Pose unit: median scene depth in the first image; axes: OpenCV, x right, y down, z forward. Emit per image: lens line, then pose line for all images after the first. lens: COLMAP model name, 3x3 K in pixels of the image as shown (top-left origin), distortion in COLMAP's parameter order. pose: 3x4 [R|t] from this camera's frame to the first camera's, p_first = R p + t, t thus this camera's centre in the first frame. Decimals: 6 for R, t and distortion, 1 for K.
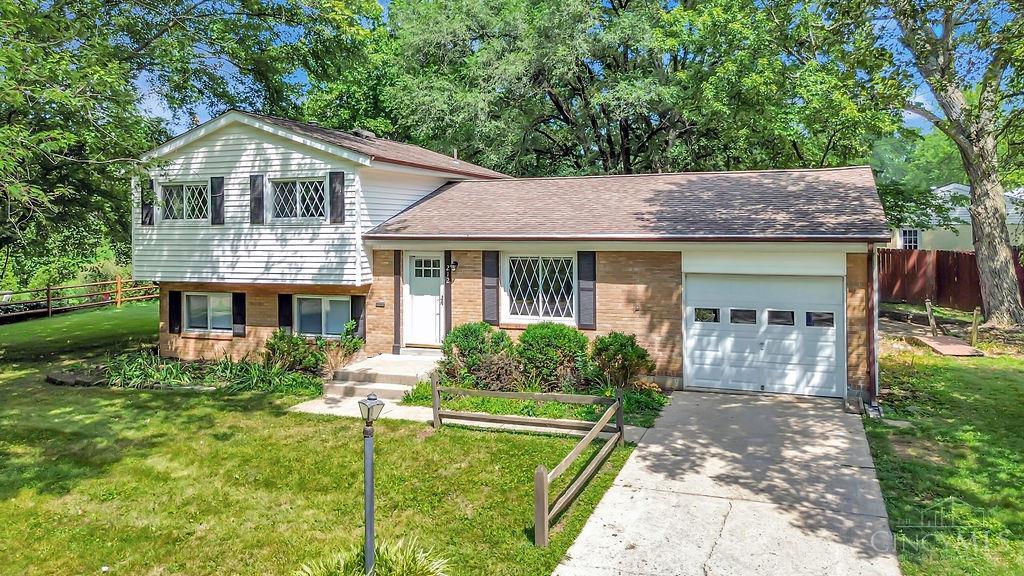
lens RADIAL K [[725.1, 0, 512.0], [0, 725.1, 288.0], [0, 0, 1]] dist [0.002816, -0.032532]
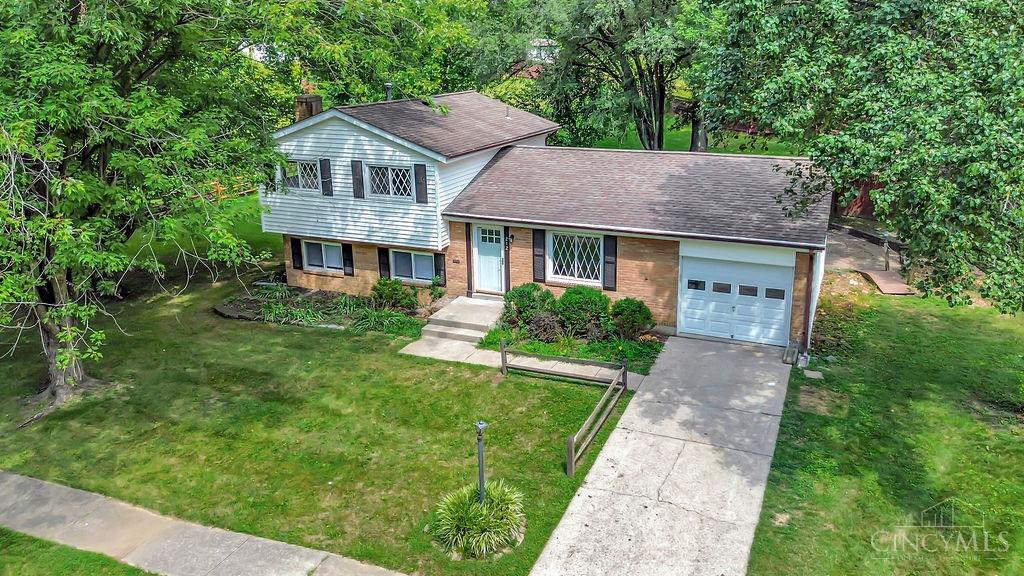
lens RADIAL K [[725.1, 0, 512.0], [0, 725.1, 288.0], [0, 0, 1]] dist [0.002816, -0.032532]
pose [[0.997885, -0.005371, -0.064781, 0.007688], [0.021047, 0.969590, 0.243828, -0.273016], [0.061502, -0.244676, 0.967652, -0.323716]]
